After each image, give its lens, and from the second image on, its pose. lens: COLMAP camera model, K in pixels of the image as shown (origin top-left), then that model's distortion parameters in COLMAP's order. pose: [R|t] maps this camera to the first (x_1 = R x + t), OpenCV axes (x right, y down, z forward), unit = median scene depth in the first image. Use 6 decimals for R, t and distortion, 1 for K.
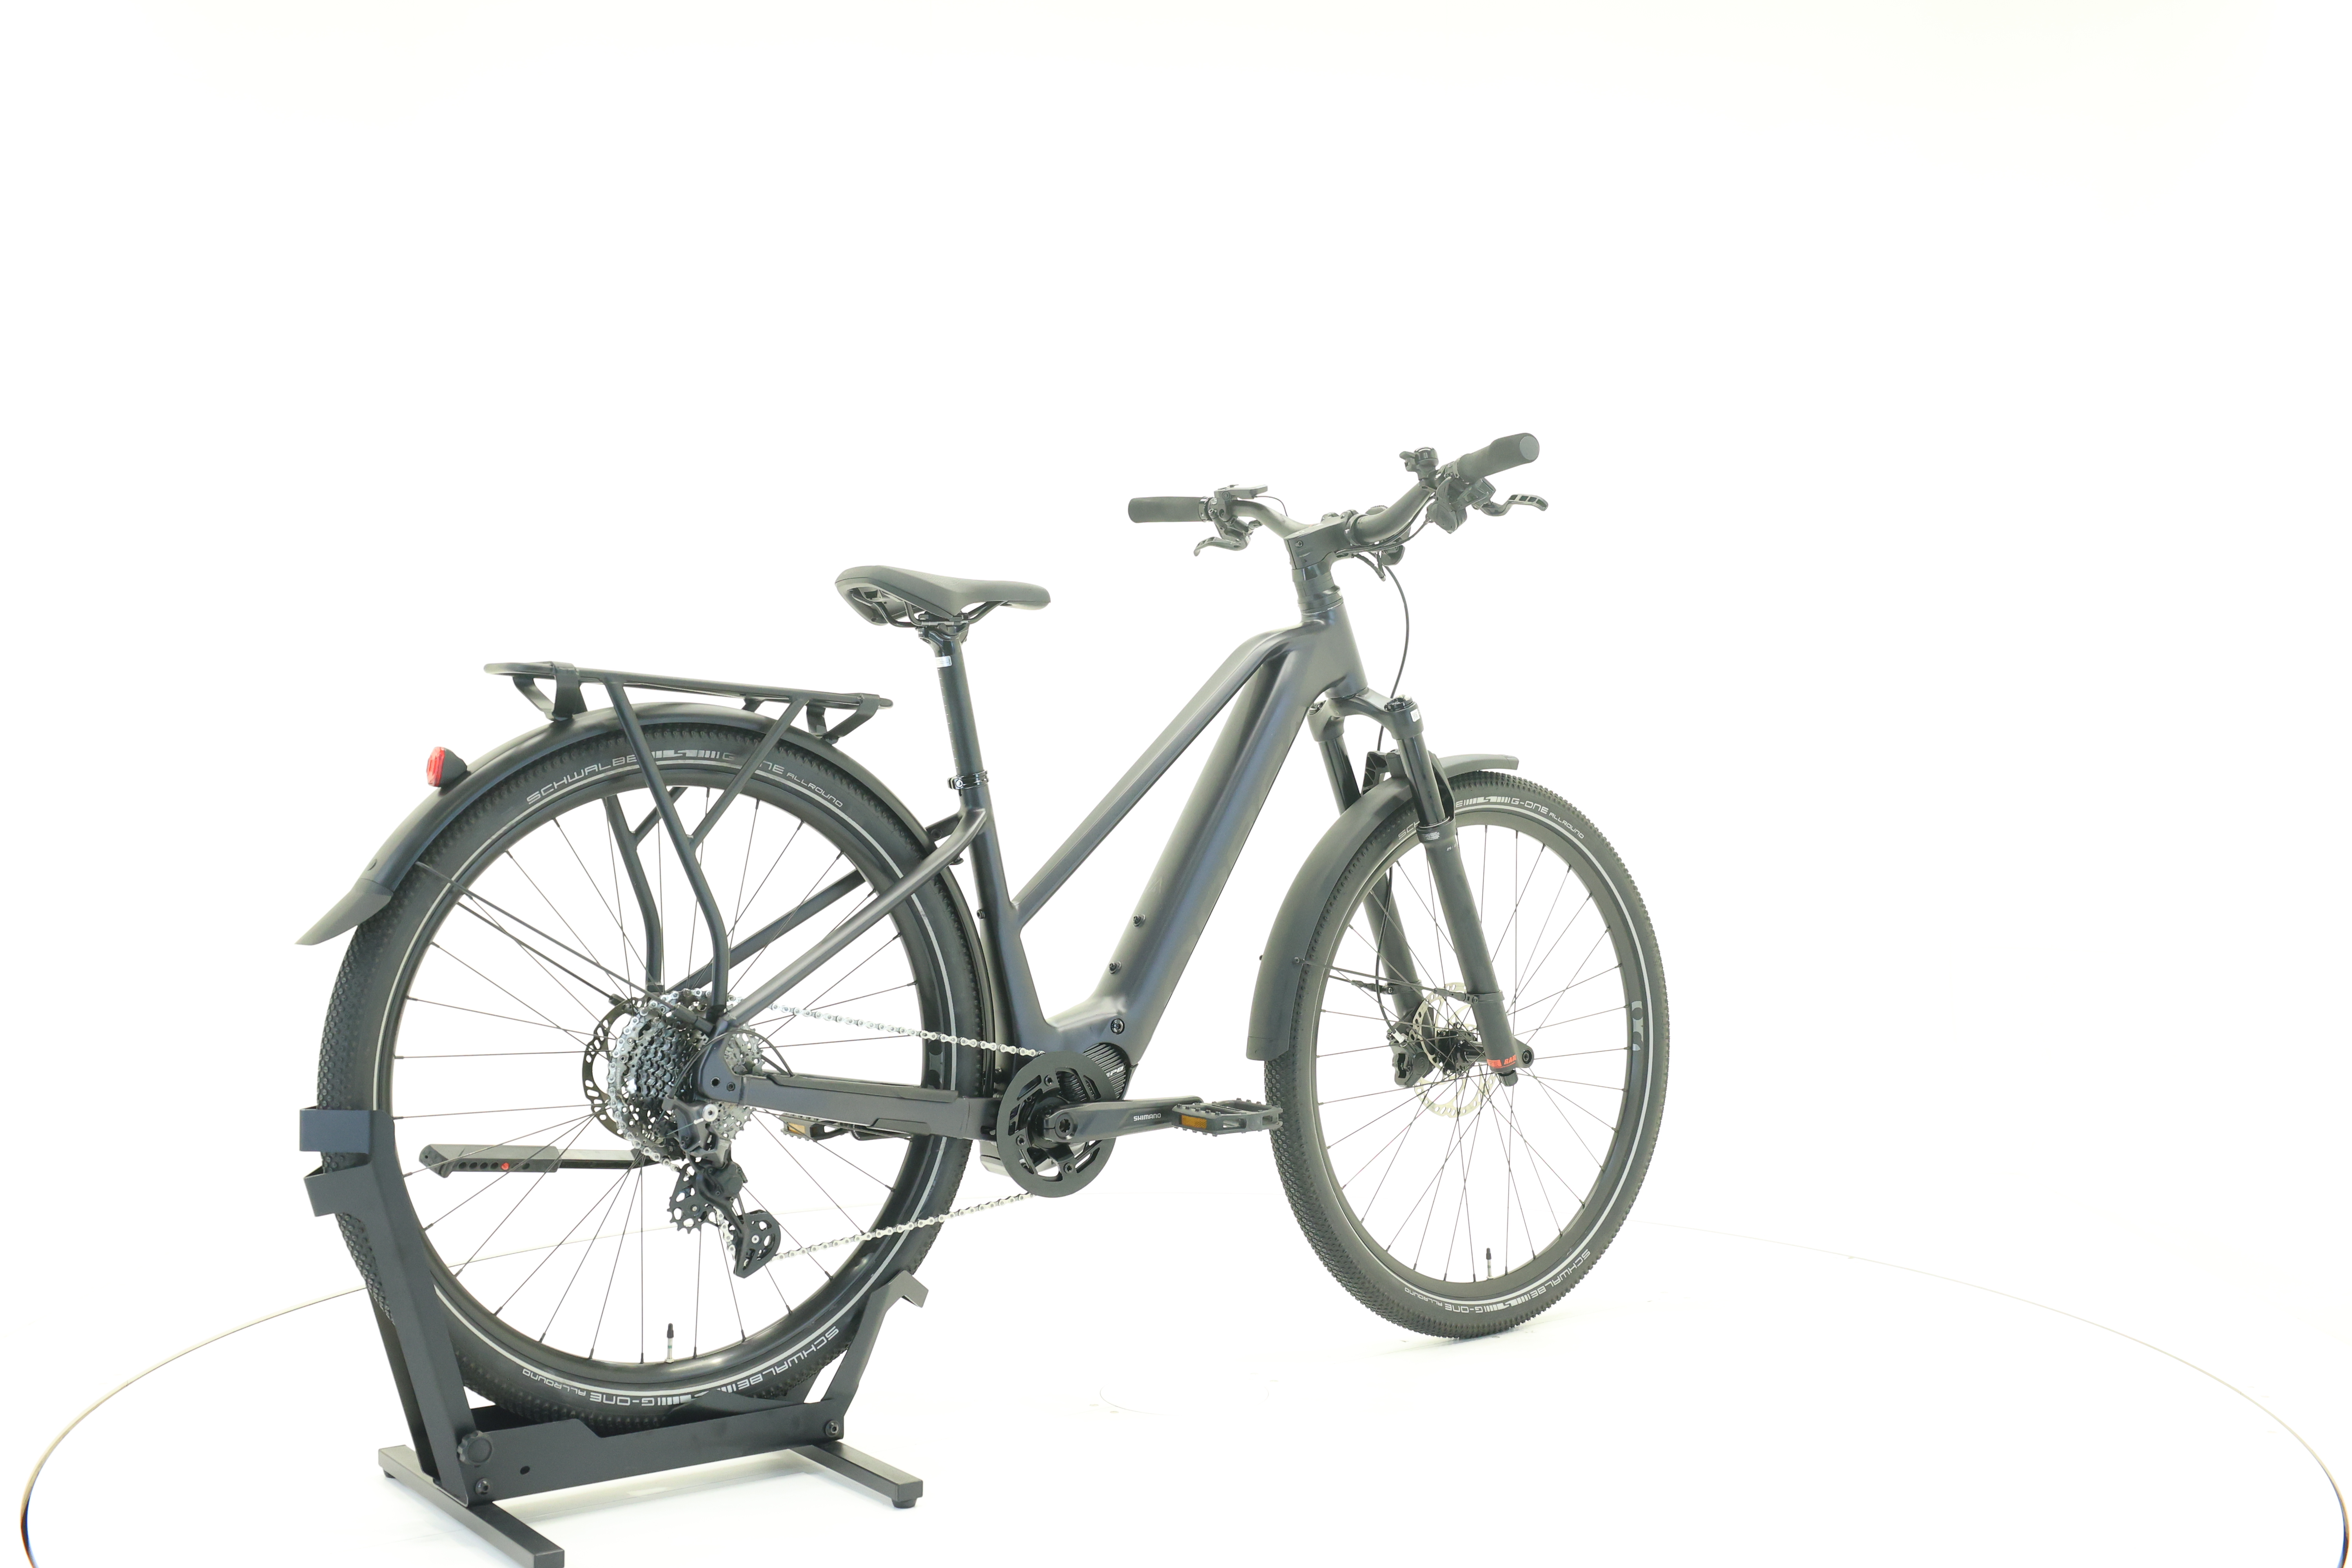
lens RADIAL K [[2515.4, 0, 1170.5], [0, 2515.4, 777.3], [0, 0, 1]] dist [-0.018204, 0.000000]
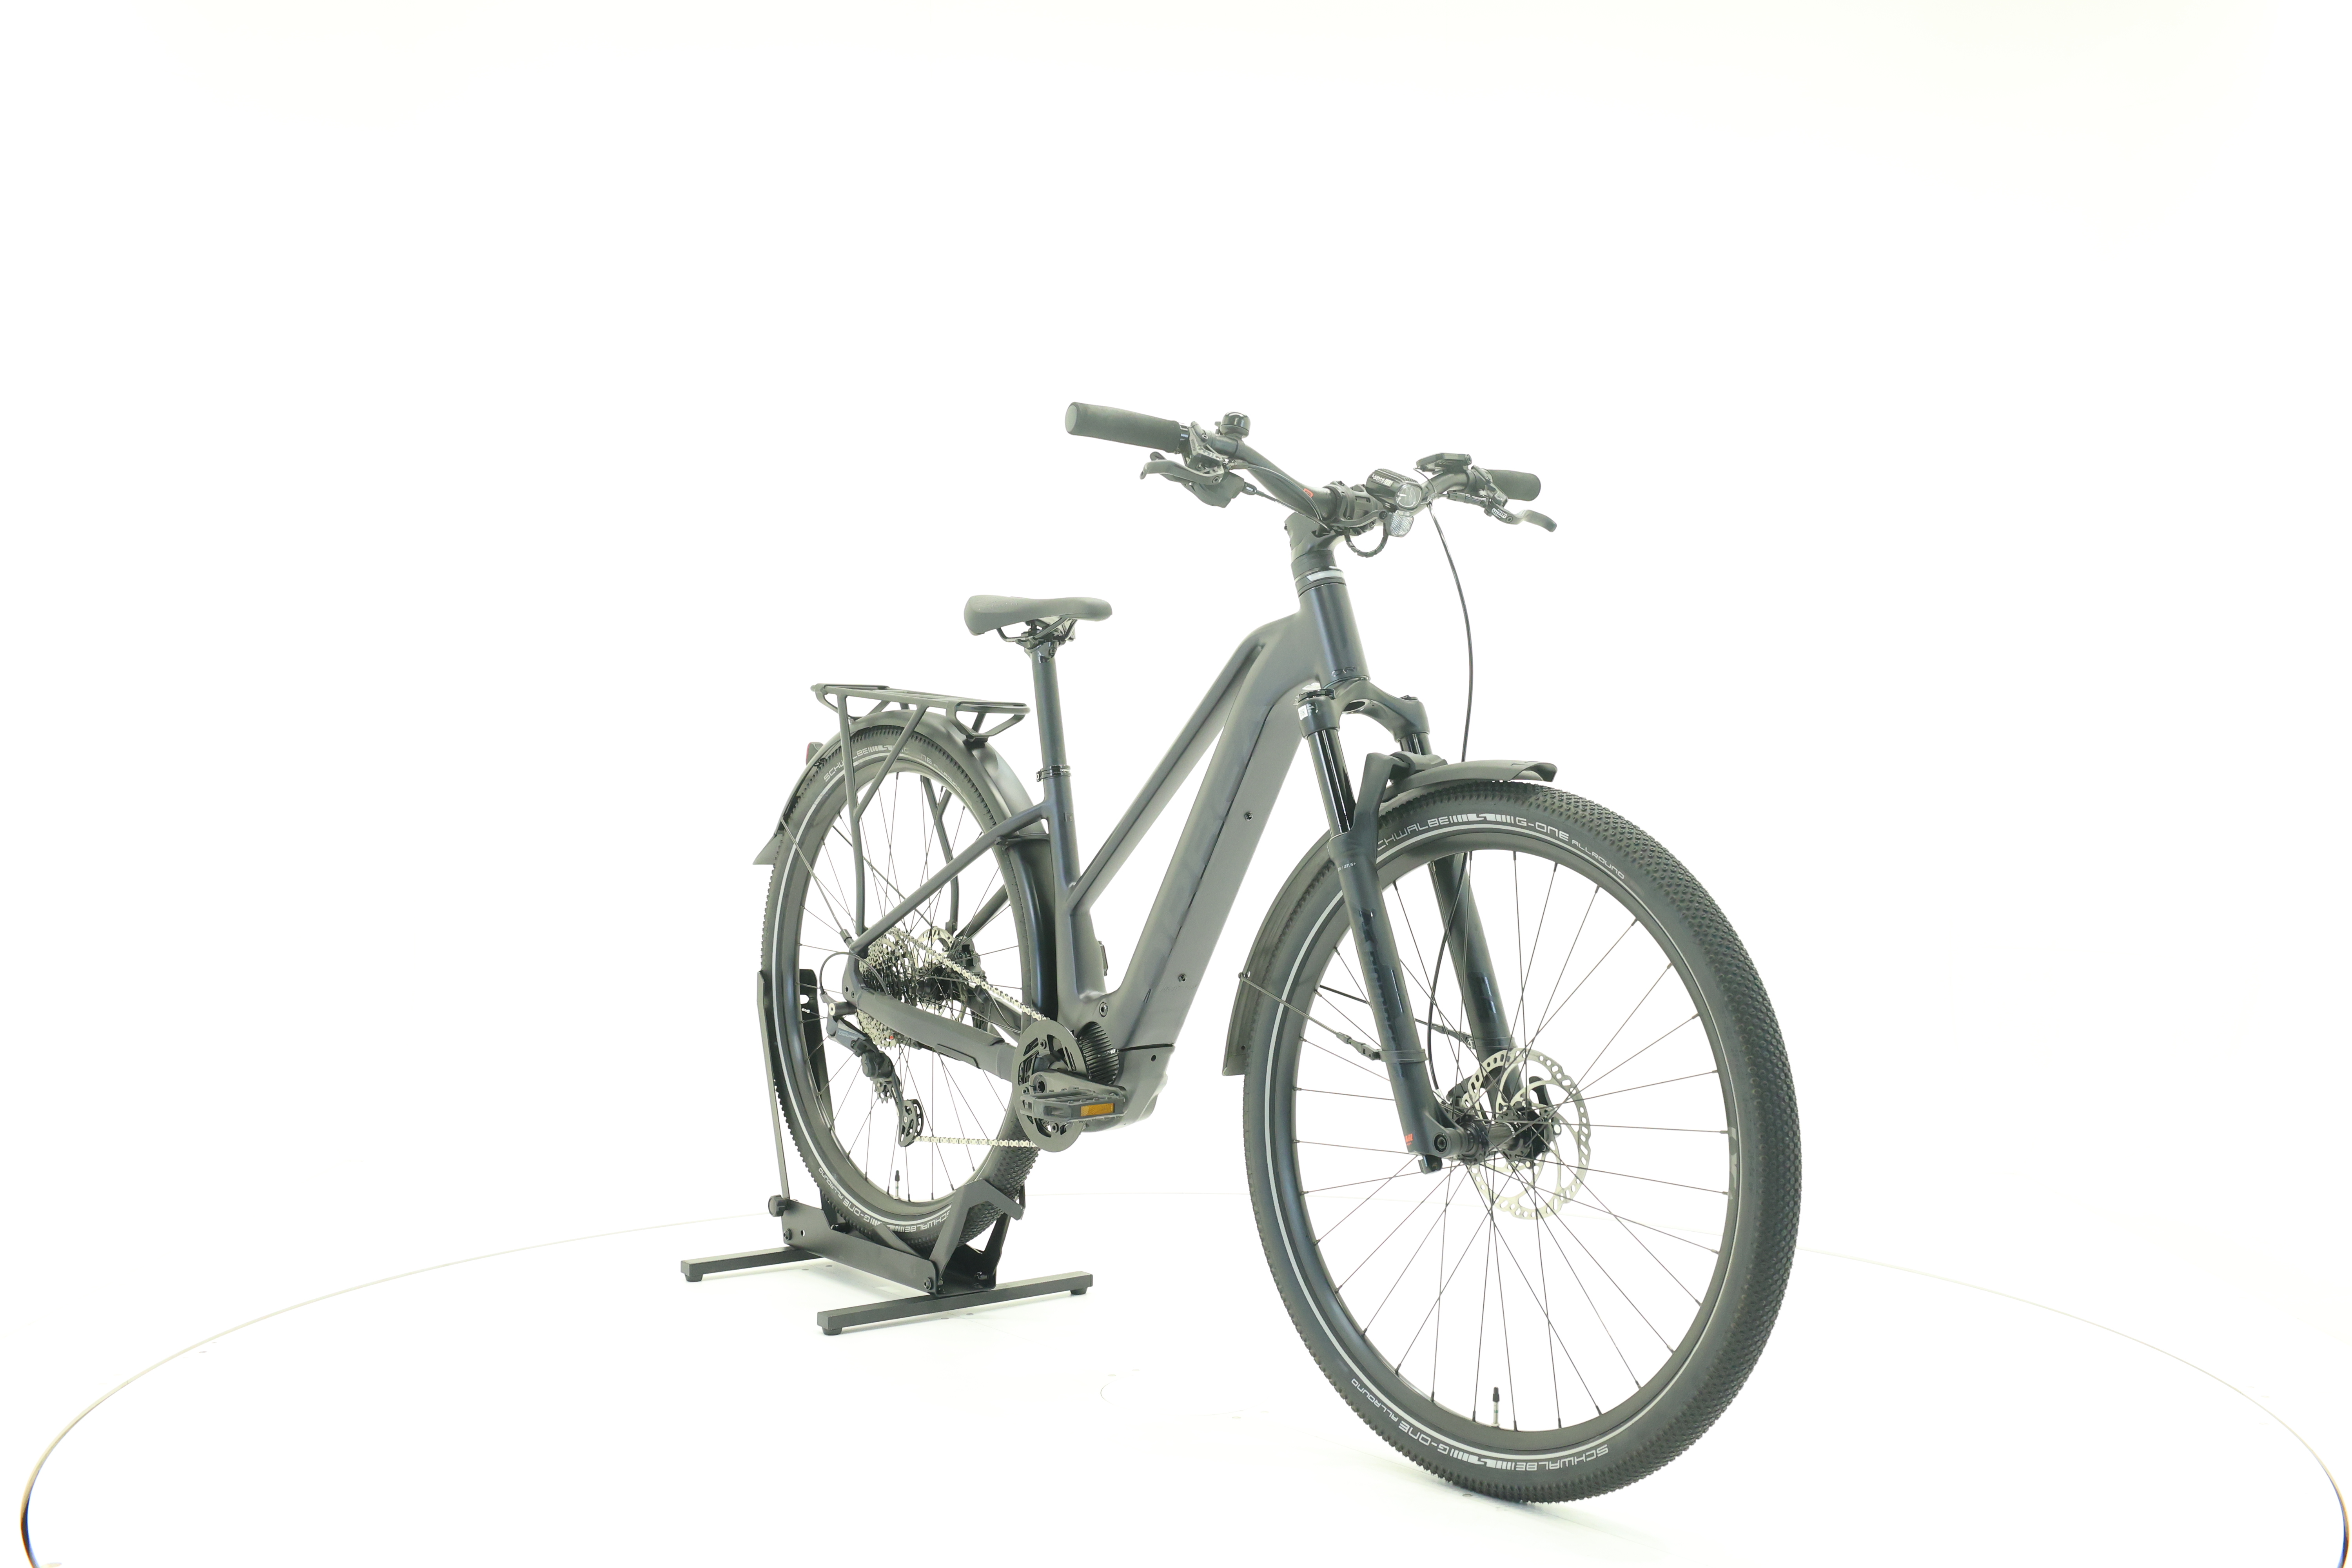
lens RADIAL K [[2515.4, 0, 1178.5], [0, 2515.4, 786.4], [0, 0, 1]] dist [-0.018204, 0.000000]
pose [[0.029406, 0.018613, -0.999394, 1.065550], [-0.023525, 0.999563, 0.017924, -0.014873], [0.999291, 0.022984, 0.029831, 1.025197]]
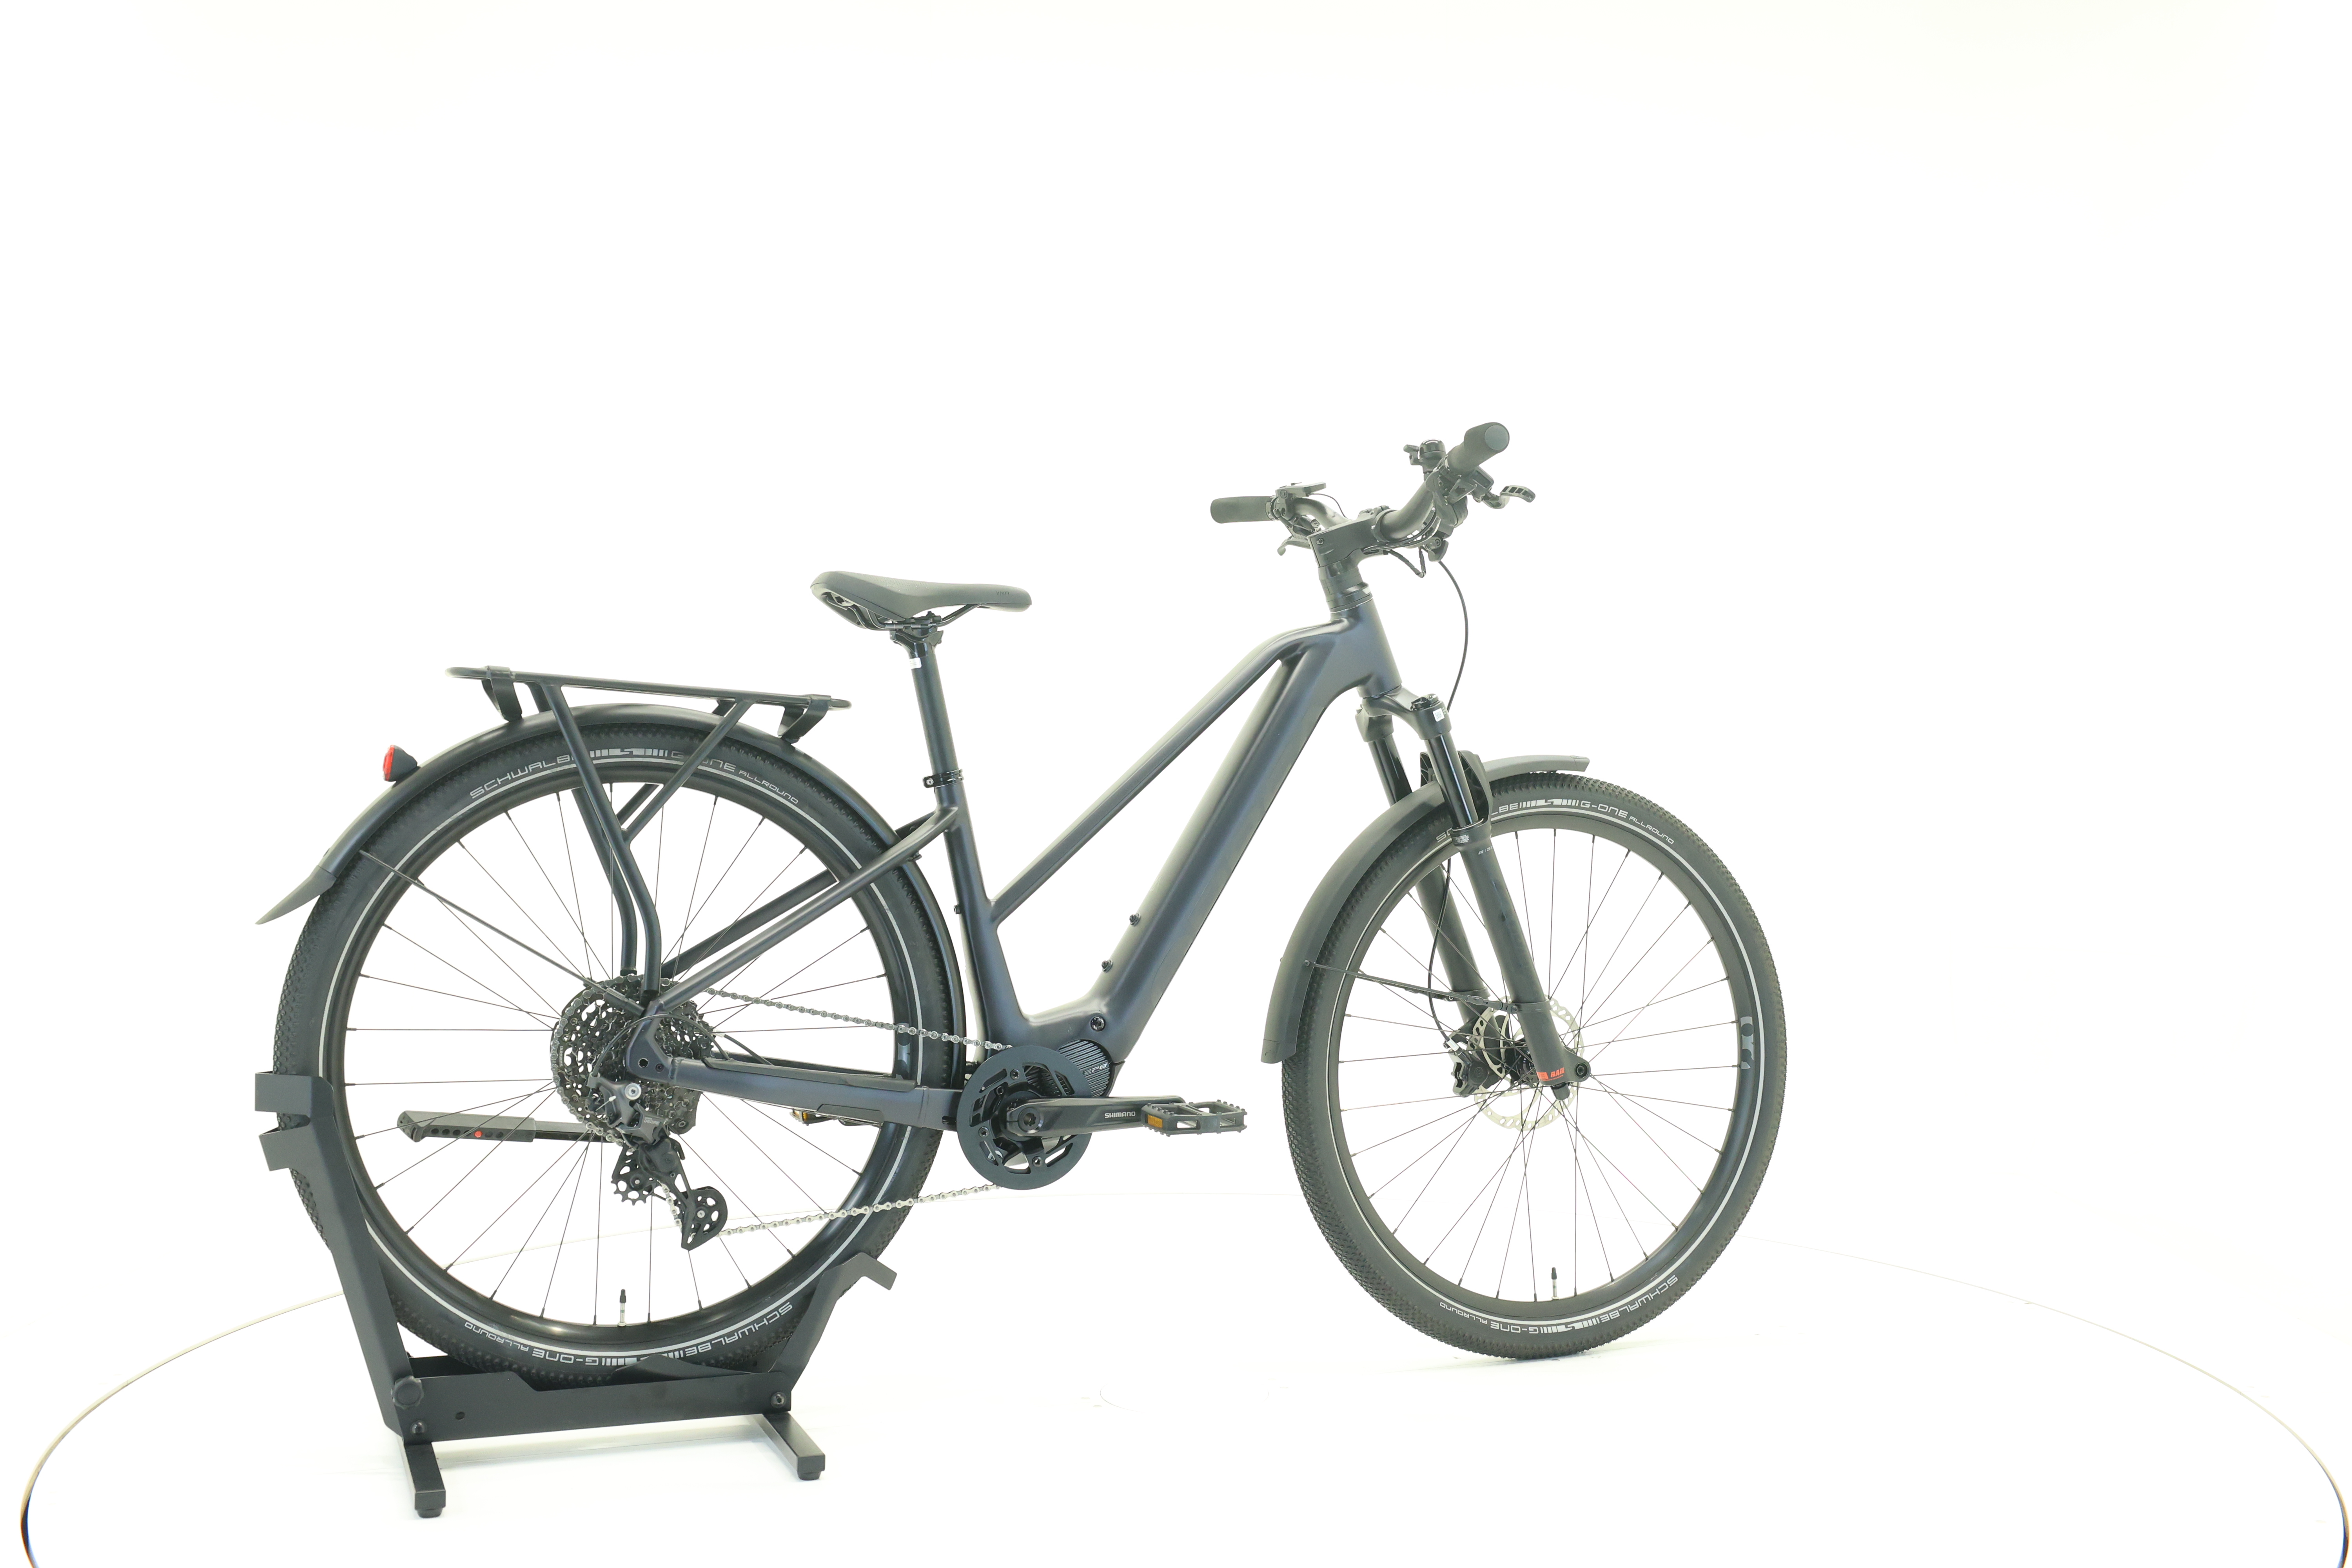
lens RADIAL K [[2515.4, 0, 1171.7], [0, 2515.4, 784.5], [0, 0, 1]] dist [-0.018204, 0.000000]
pose [[0.963473, 0.005713, -0.267743, 0.284572], [-0.005187, 0.999983, 0.002674, 0.000194], [0.267754, -0.001187, 0.963487, 0.037441]]
